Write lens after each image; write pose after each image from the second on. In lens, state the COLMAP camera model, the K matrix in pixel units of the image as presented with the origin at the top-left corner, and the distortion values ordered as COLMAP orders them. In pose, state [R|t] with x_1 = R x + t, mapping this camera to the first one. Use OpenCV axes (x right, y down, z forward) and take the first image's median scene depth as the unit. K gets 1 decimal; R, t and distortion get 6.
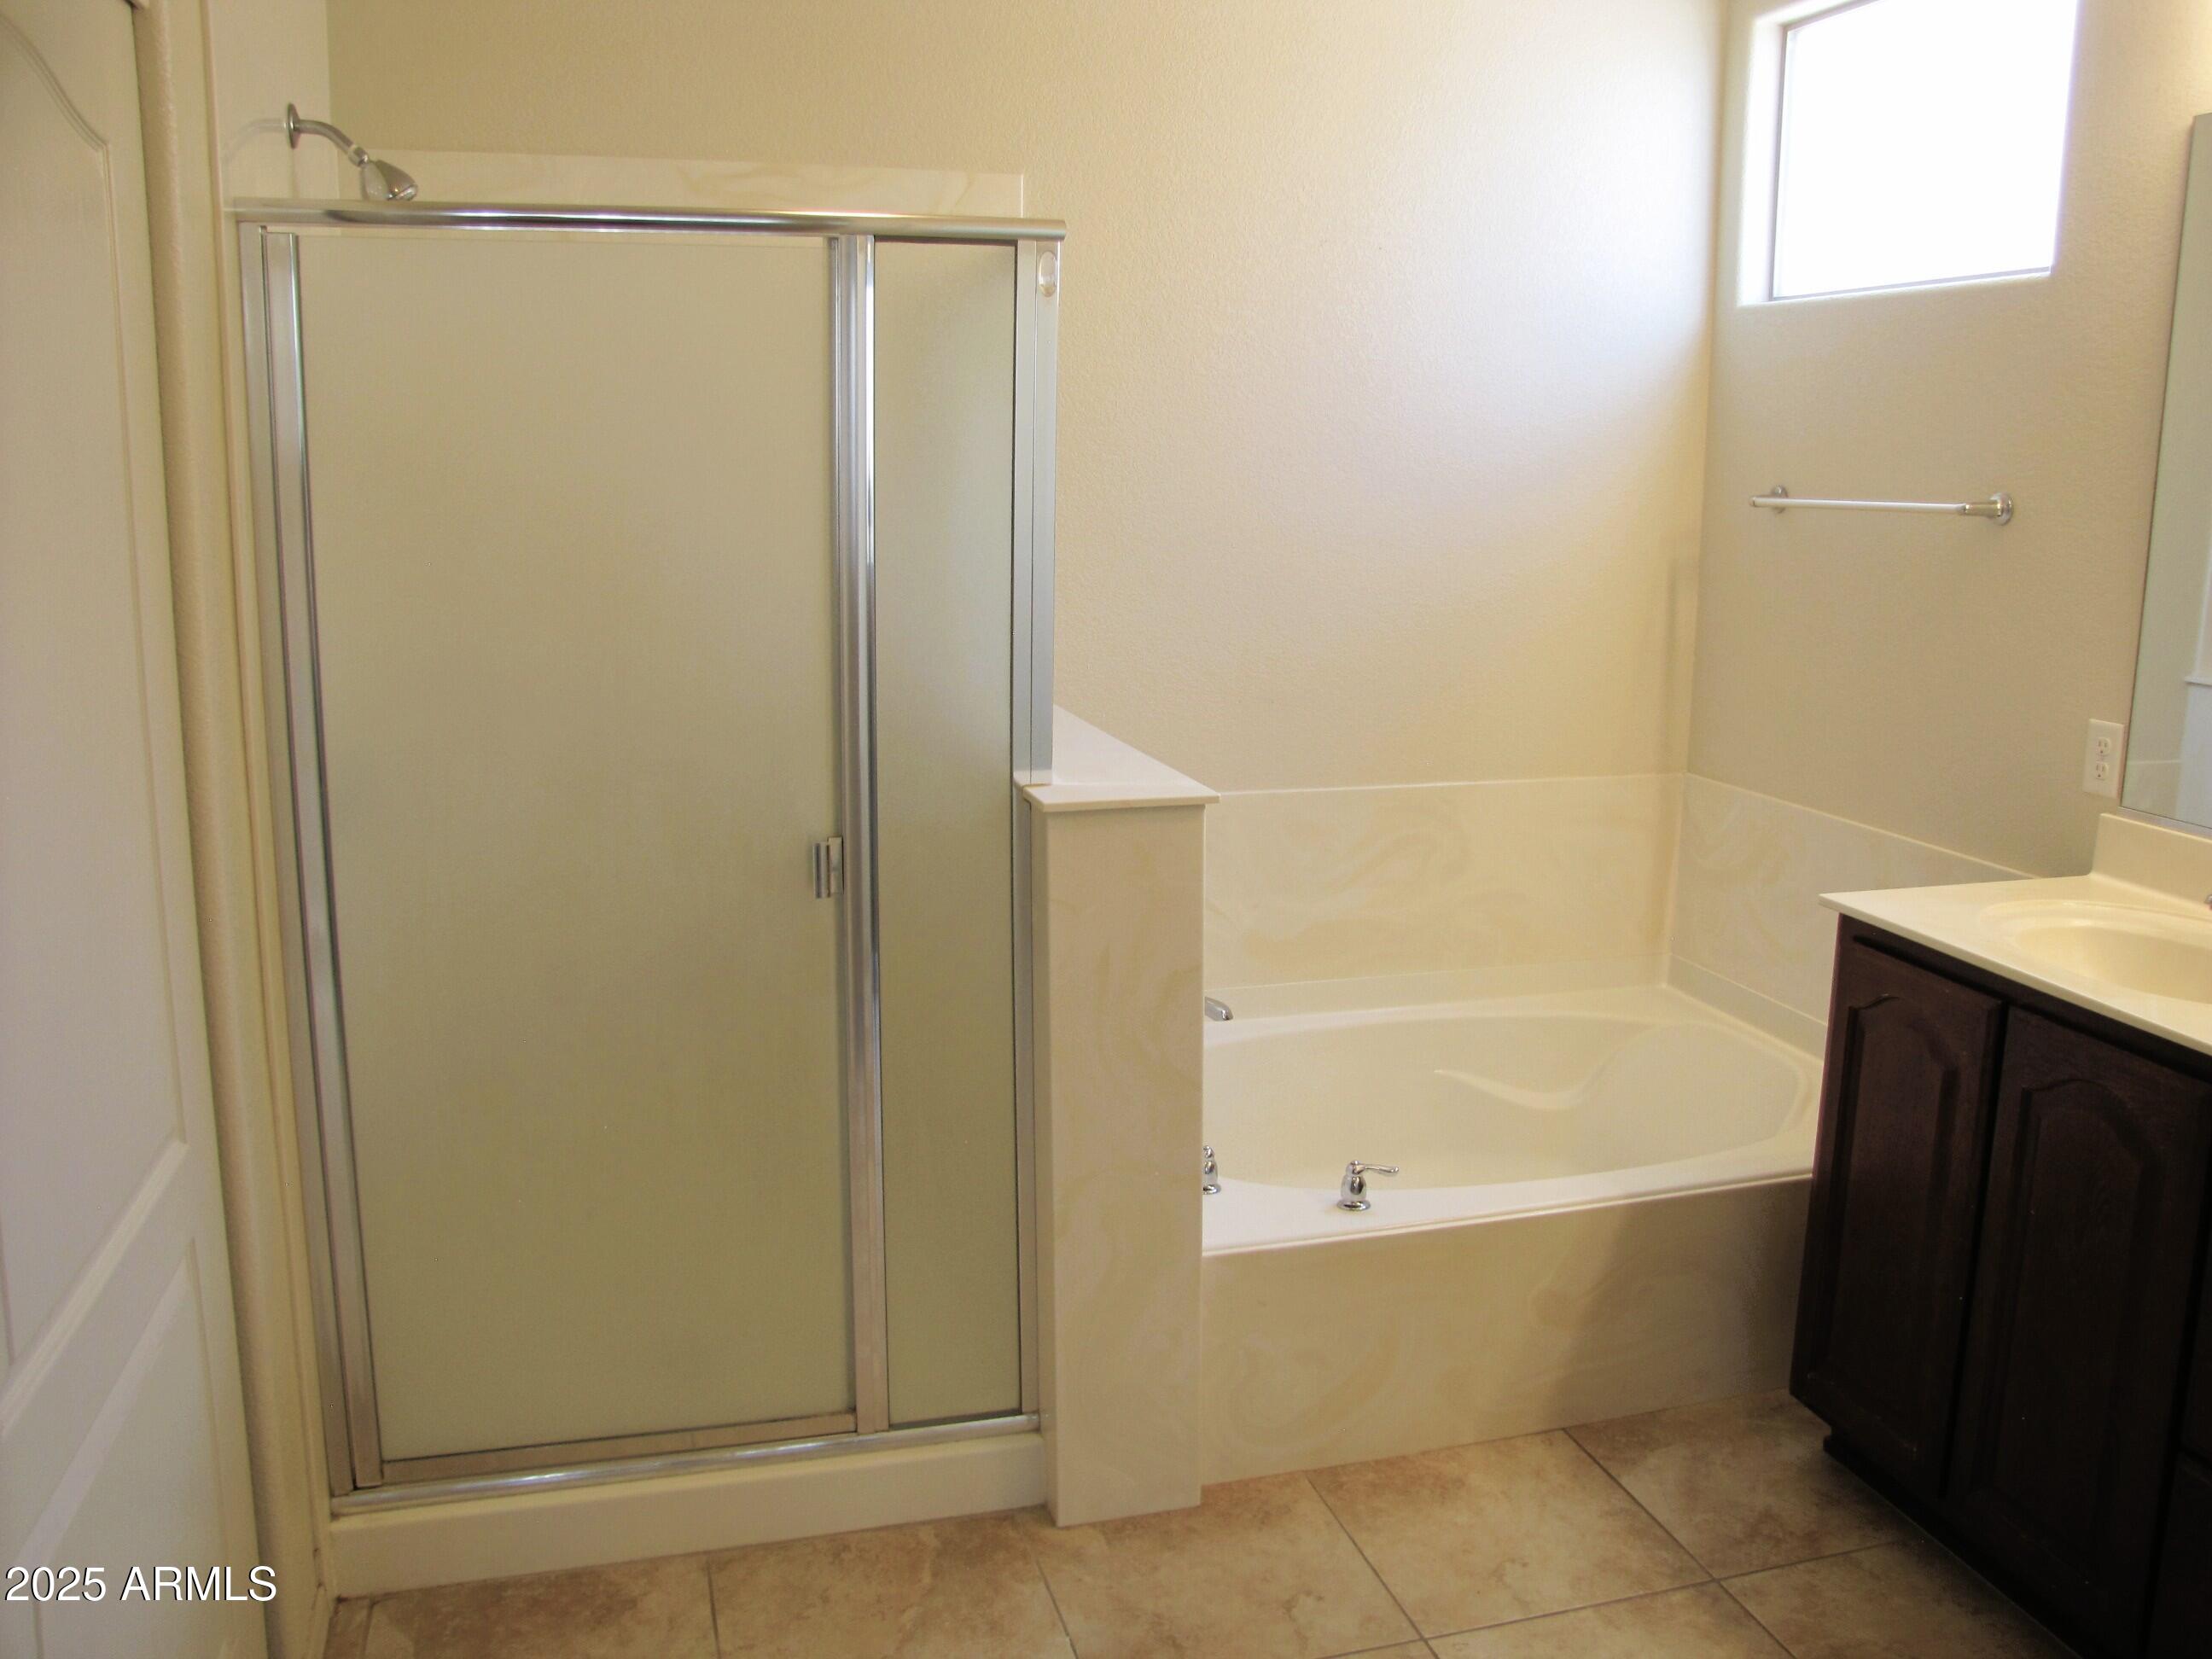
lens RADIAL K [[1872.6, 0, 1104.7], [0, 1872.6, 827.9], [0, 0, 1]] dist [-0.149166, 0.116147]
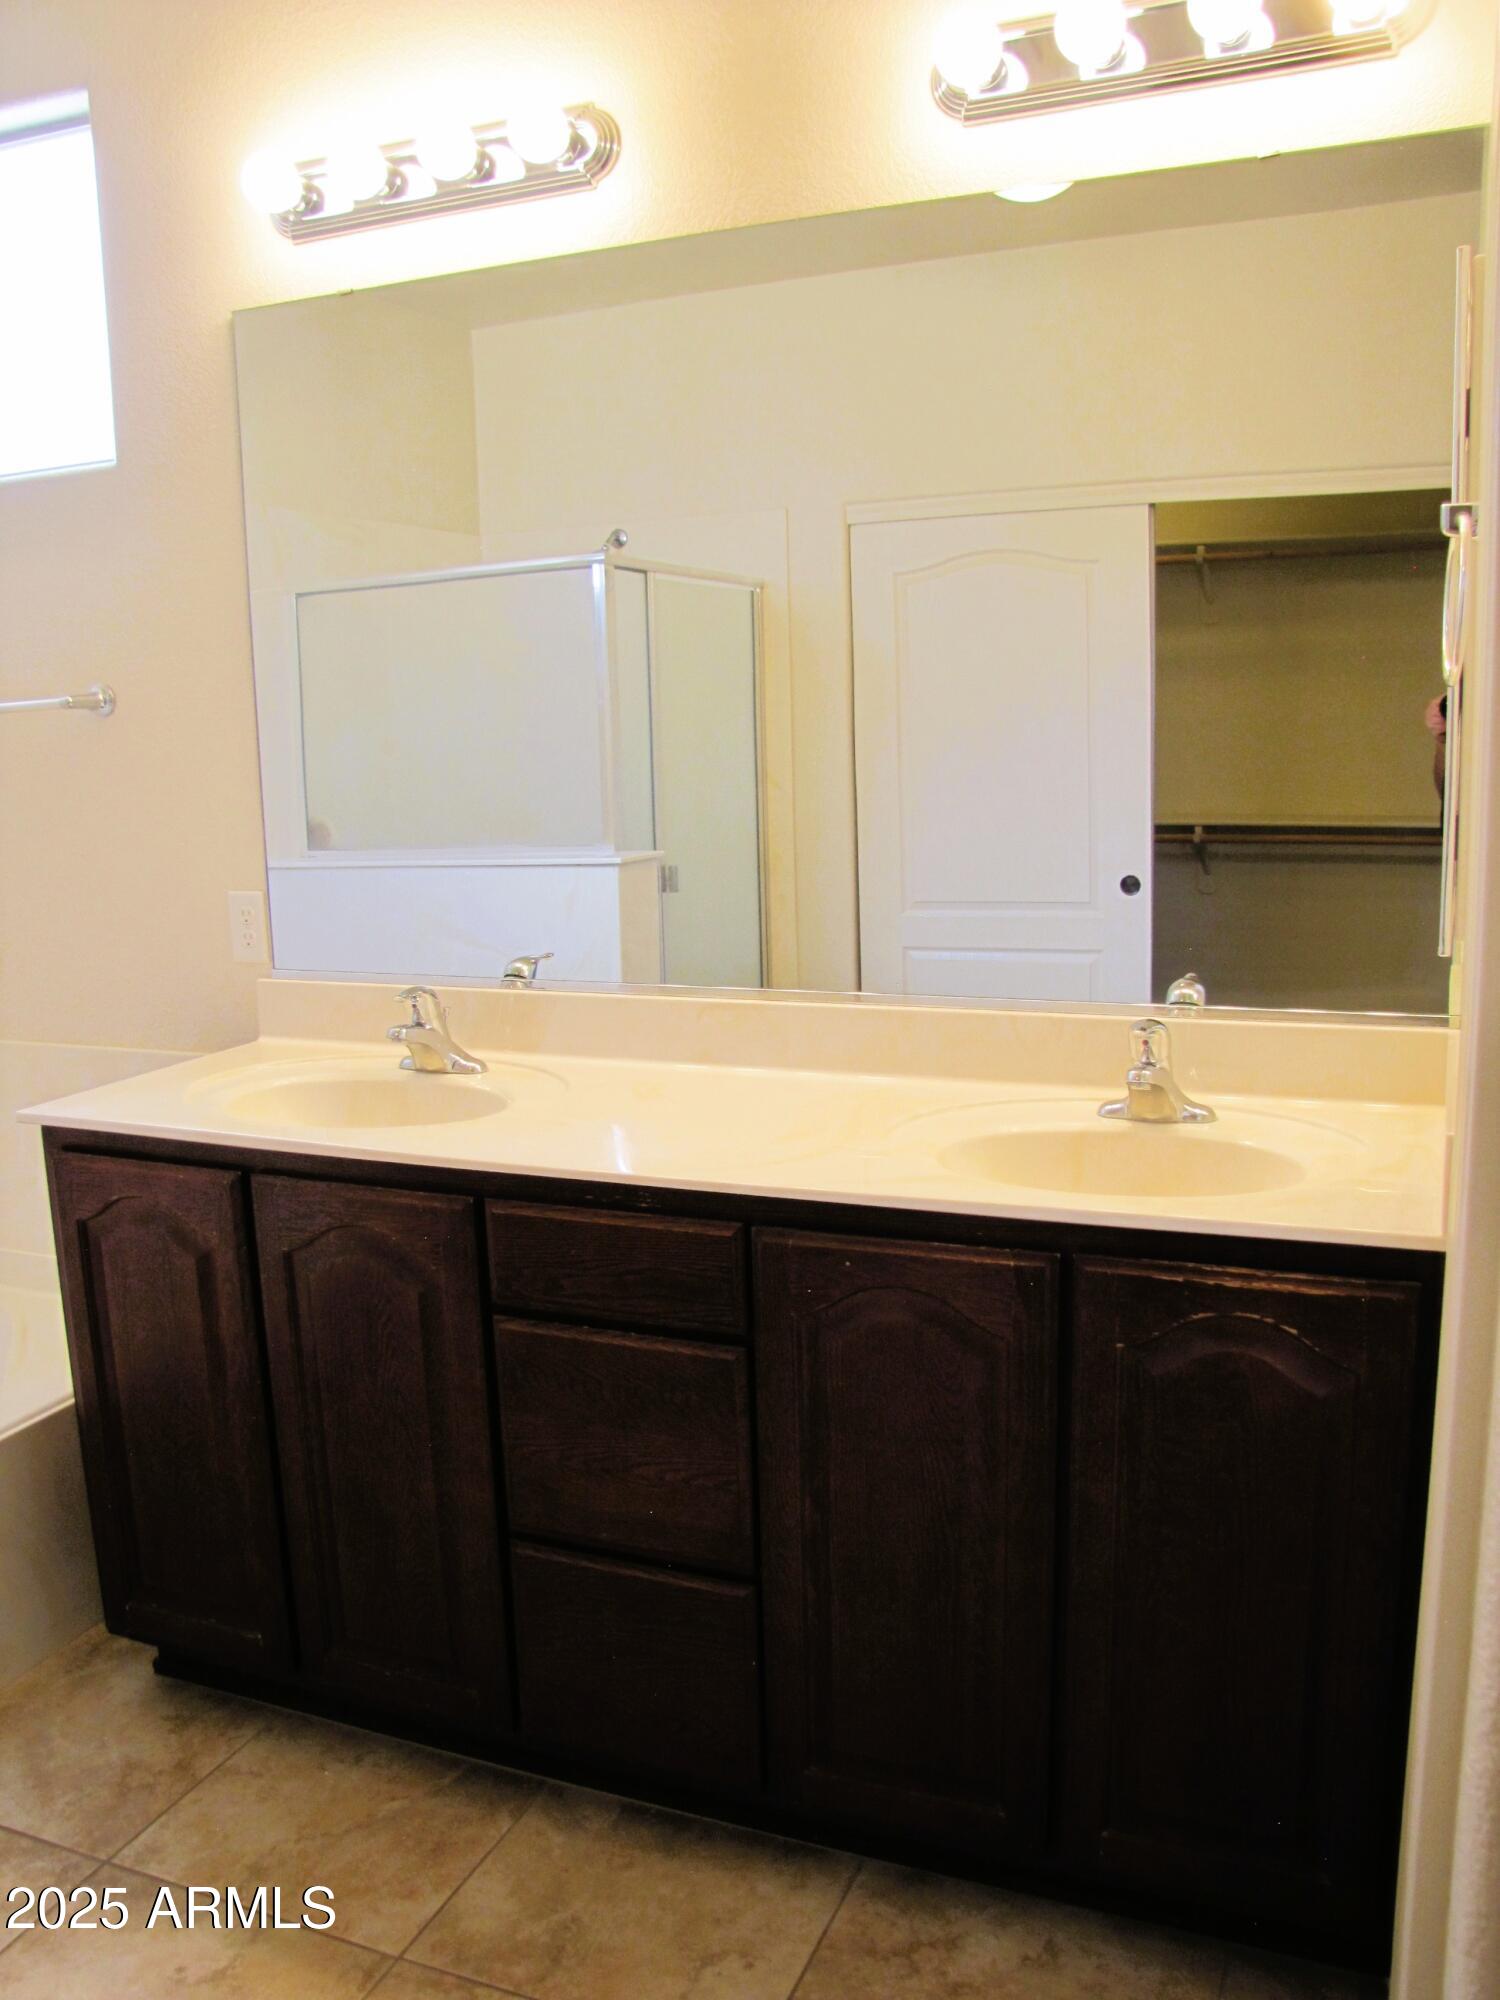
lens RADIAL K [[1693.1, 0, 797.5], [0, 1693.1, 1034.1], [0, 0, 1]] dist [-0.149166, 0.116147]
pose [[0.612191, -0.177681, 0.770488, -0.004799], [0.189217, 0.979034, 0.075431, 0.010084], [-0.767736, 0.099611, 0.632976, 0.169154]]
